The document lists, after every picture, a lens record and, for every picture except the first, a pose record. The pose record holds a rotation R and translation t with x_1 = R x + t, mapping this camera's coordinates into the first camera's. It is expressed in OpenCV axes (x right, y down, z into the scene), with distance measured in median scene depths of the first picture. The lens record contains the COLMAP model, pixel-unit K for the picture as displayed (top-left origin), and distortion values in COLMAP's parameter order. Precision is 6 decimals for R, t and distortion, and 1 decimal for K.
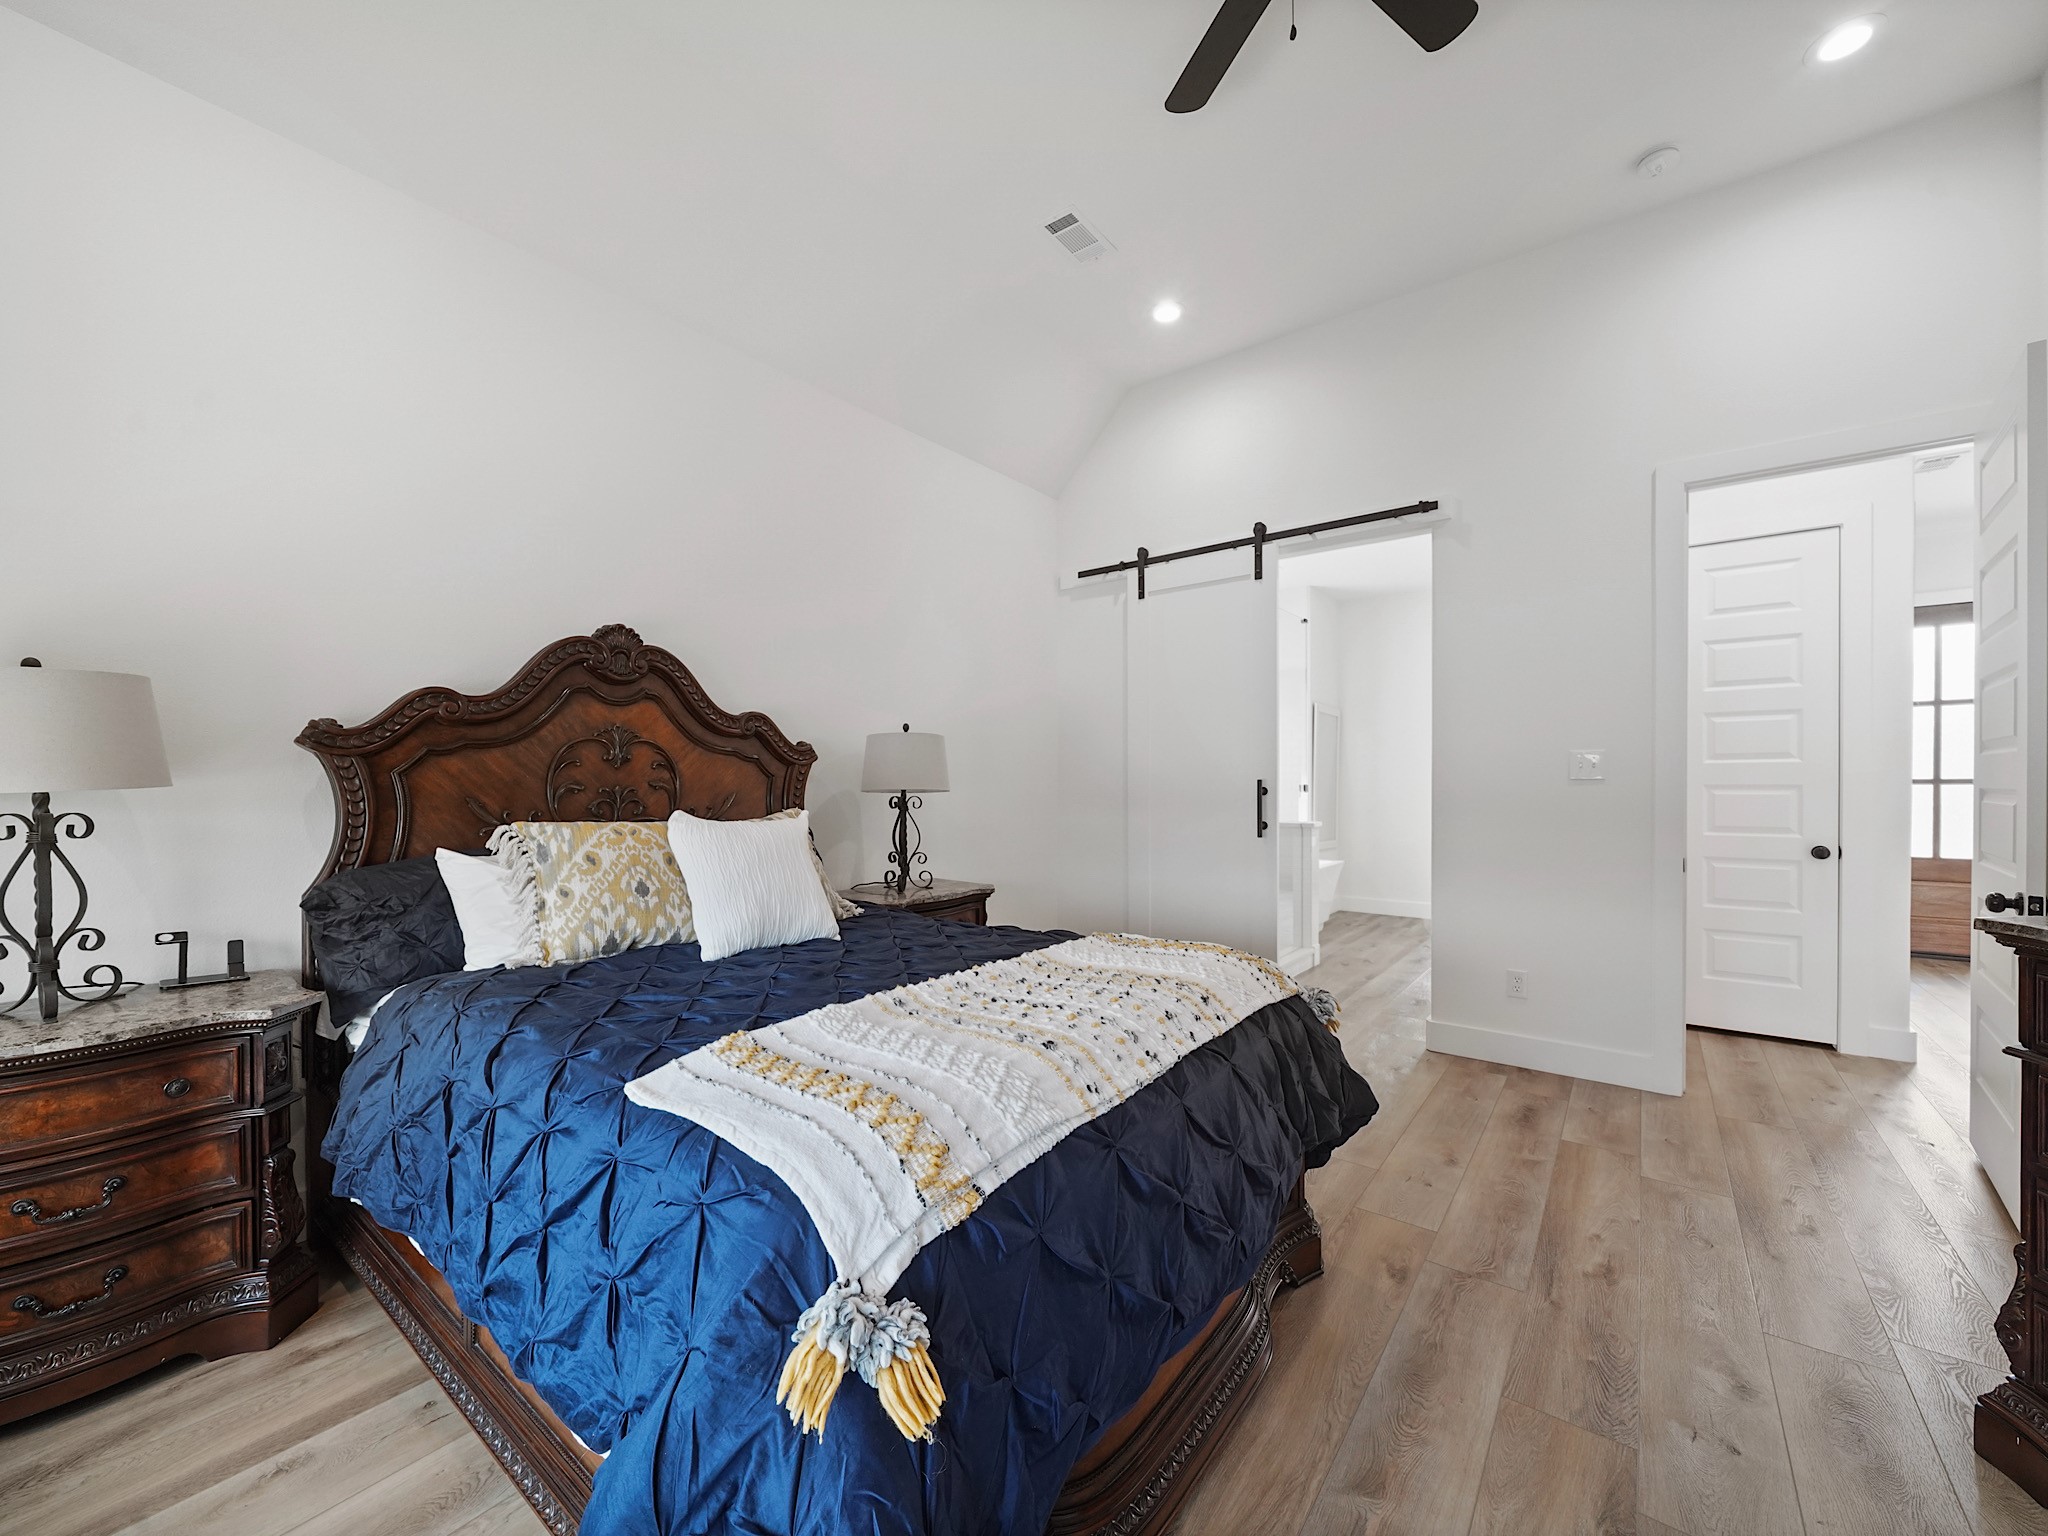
lens RADIAL K [[804.7, 0, 1018.4], [0, 804.7, 782.5], [0, 0, 1]] dist [-0.024511, 0.002173]
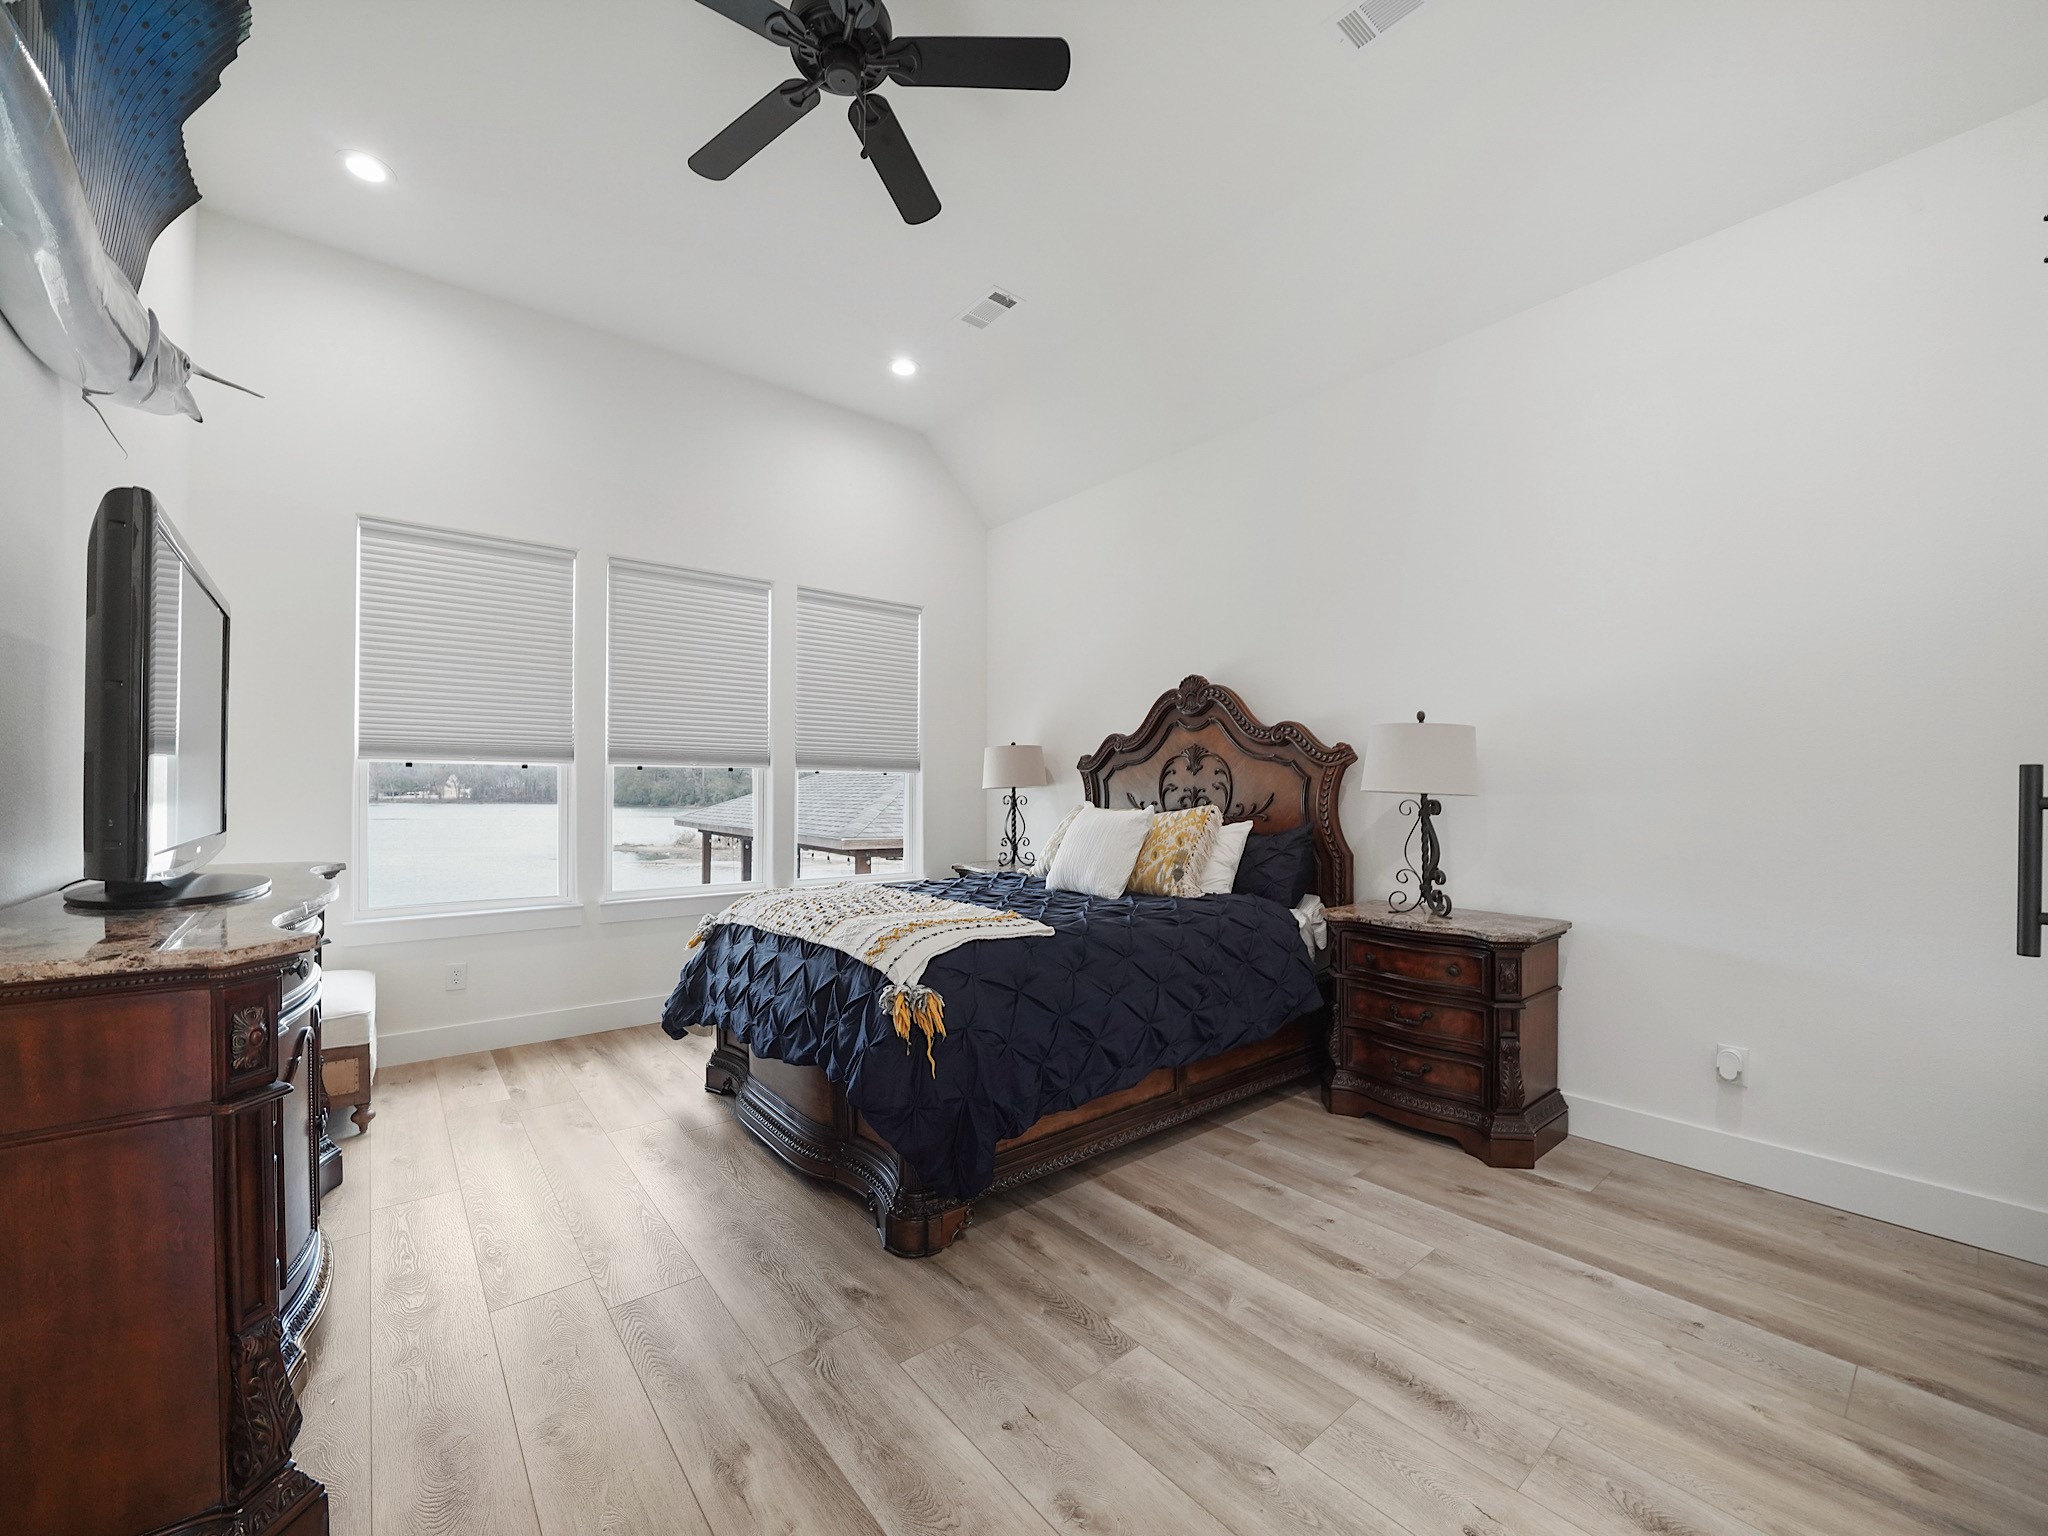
lens RADIAL K [[804.7, 0, 1010.8], [0, 804.7, 788.2], [0, 0, 1]] dist [-0.024511, 0.002173]
pose [[-0.232840, 0.016929, -0.972368, 1.100940], [0.012493, 0.999818, 0.014415, -0.021187], [0.972435, -0.008791, -0.233009, 1.130697]]
